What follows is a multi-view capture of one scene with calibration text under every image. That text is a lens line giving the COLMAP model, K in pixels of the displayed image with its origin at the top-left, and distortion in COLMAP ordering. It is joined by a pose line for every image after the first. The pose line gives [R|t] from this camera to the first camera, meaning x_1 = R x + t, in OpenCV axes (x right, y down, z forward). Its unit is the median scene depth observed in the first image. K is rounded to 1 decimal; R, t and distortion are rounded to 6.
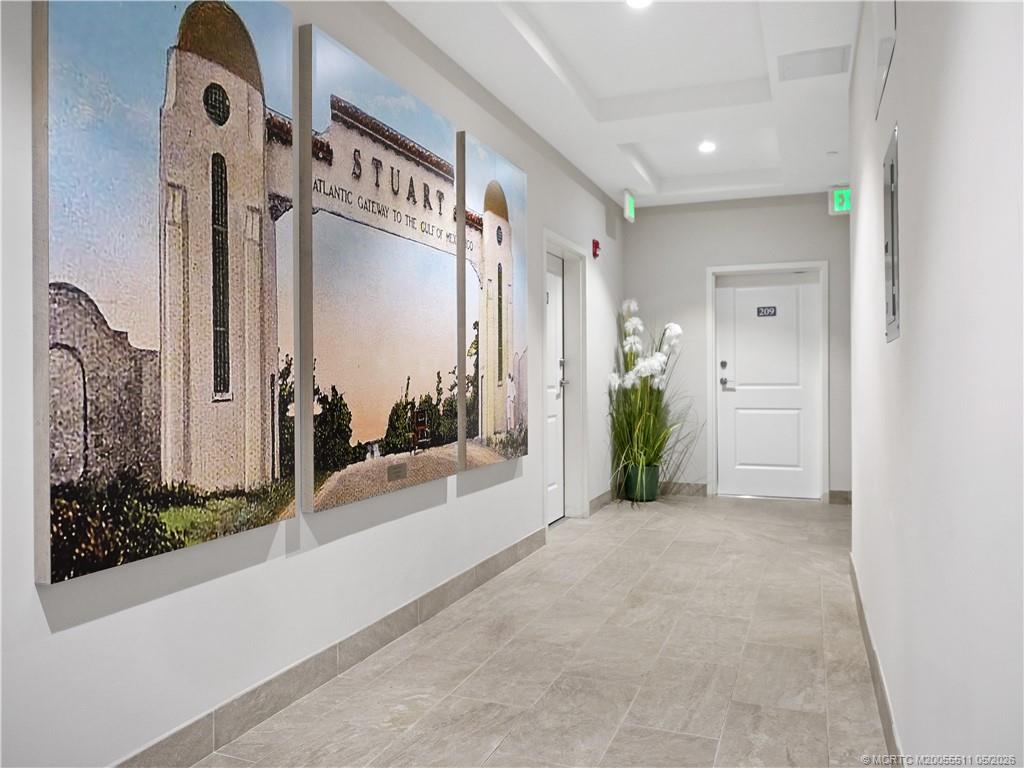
lens RADIAL K [[752.7, 0, 514.5], [0, 752.7, 384.6], [0, 0, 1]] dist [-0.024268, 0.004496]
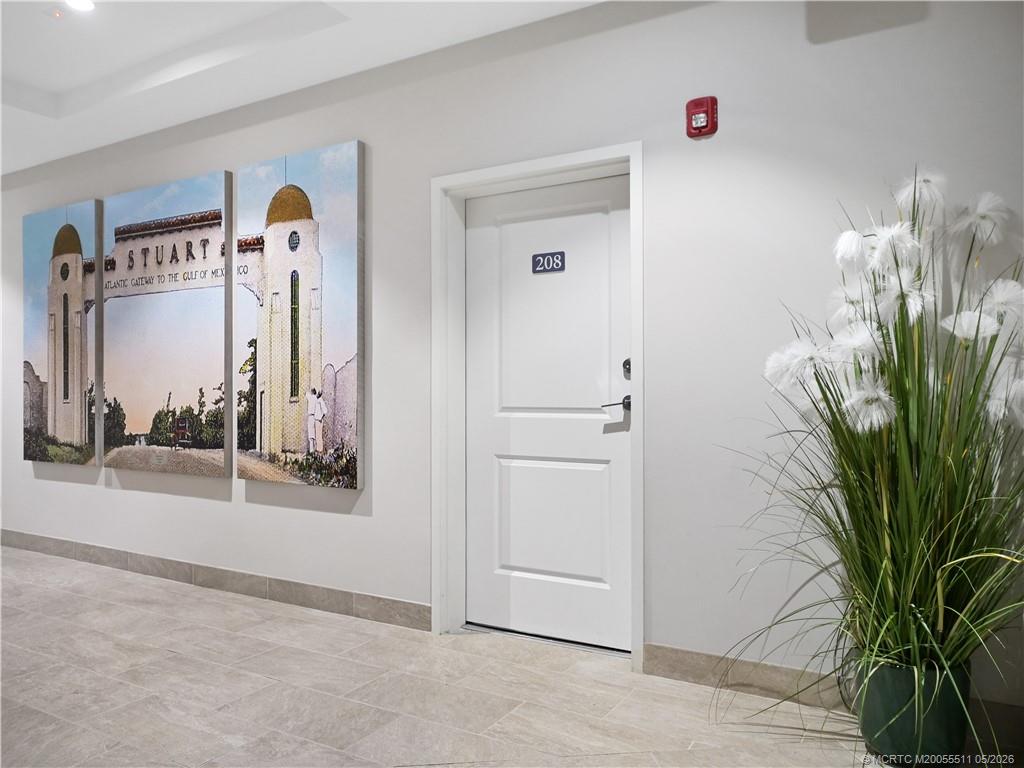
lens RADIAL K [[752.7, 0, 514.5], [0, 752.7, 384.6], [0, 0, 1]] dist [-0.024268, 0.004496]
pose [[-0.144154, 0.005439, -0.989540, 1.126544], [-0.001994, 0.999981, 0.005787, -0.033708], [0.989553, 0.002808, -0.144140, 1.833384]]
